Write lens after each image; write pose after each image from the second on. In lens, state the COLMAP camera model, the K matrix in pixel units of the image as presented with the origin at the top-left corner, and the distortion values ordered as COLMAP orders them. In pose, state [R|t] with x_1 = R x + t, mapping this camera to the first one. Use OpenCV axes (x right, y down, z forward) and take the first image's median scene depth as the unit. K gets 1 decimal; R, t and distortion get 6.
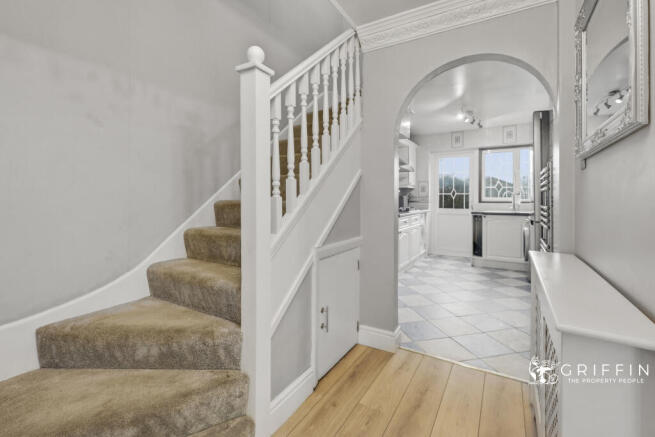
lens RADIAL K [[293.4, 0, 325.6], [0, 293.4, 199.4], [0, 0, 1]] dist [-0.000440, 0.000031]
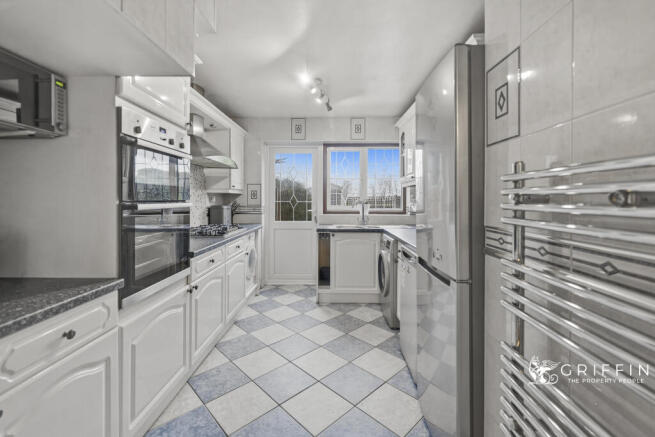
lens RADIAL K [[293.4, 0, 325.6], [0, 293.4, 199.4], [0, 0, 1]] dist [-0.000440, 0.000031]
pose [[0.866895, -0.001635, 0.498488, 0.142150], [0.002248, 0.999997, -0.000630, -0.025688], [-0.498486, 0.001666, 0.866896, 0.330003]]
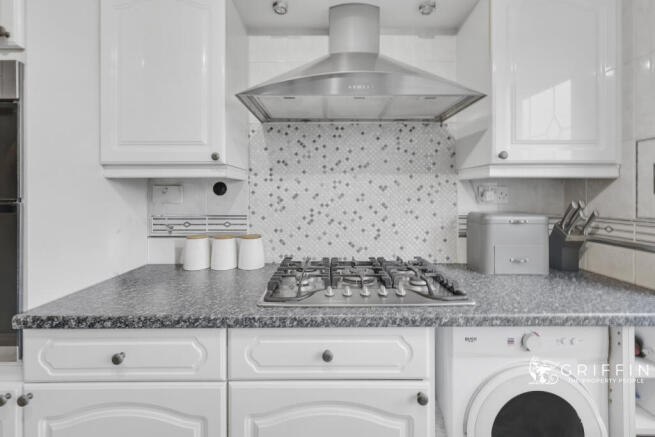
lens RADIAL K [[318.1, 0, 327.6], [0, 318.1, 193.9], [0, 0, 1]] dist [0.003547, 0.000483]
pose [[0.524258, -0.001318, -0.851559, 0.423587], [0.000439, 0.999999, -0.001278, -0.028078], [0.851560, 0.000296, 0.524258, 0.785717]]
